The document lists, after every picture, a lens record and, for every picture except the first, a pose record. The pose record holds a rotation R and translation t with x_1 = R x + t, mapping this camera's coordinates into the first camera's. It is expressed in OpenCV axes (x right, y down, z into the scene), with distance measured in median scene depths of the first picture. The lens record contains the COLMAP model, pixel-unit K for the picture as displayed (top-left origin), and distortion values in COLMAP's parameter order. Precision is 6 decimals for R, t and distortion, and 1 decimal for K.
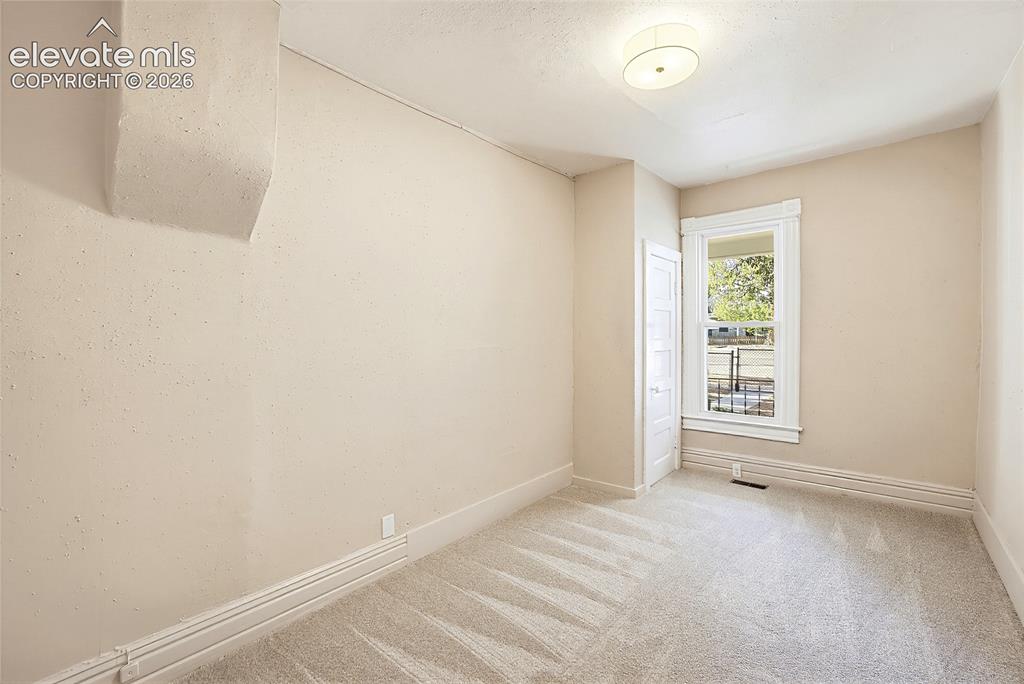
lens RADIAL K [[439.0, 0, 509.7], [0, 439.0, 336.7], [0, 0, 1]] dist [-0.001584, 0.000952]
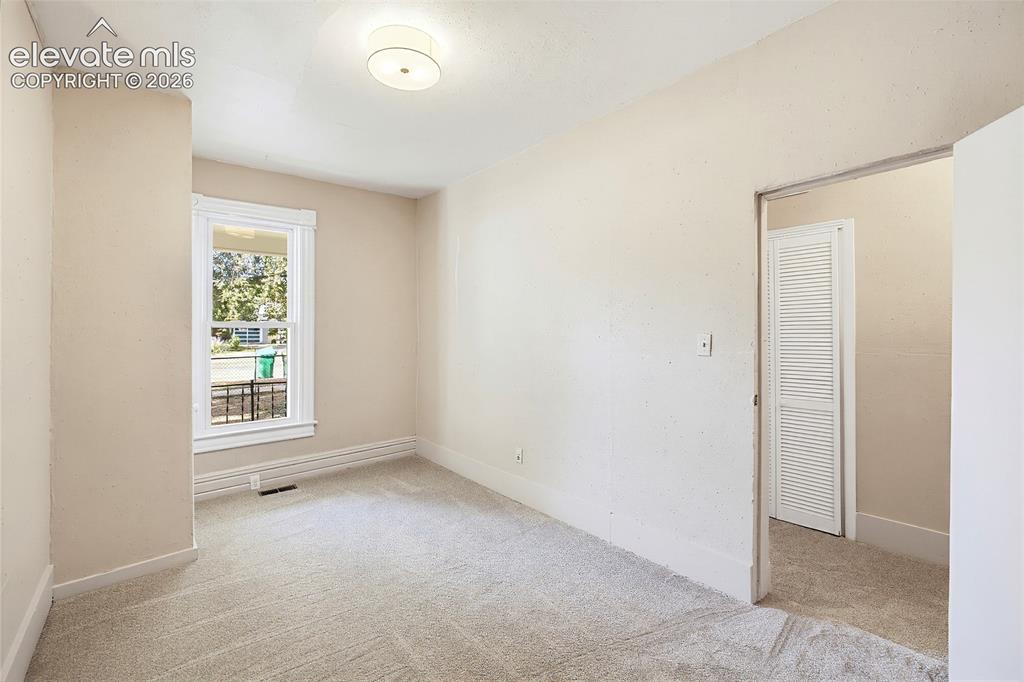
lens RADIAL K [[439.0, 0, 511.8], [0, 439.0, 334.8], [0, 0, 1]] dist [-0.001584, 0.000952]
pose [[0.174944, -0.008148, 0.984545, -0.324893], [0.016732, 0.999846, 0.005301, -0.004374], [-0.984436, 0.015546, 0.175053, 0.319889]]
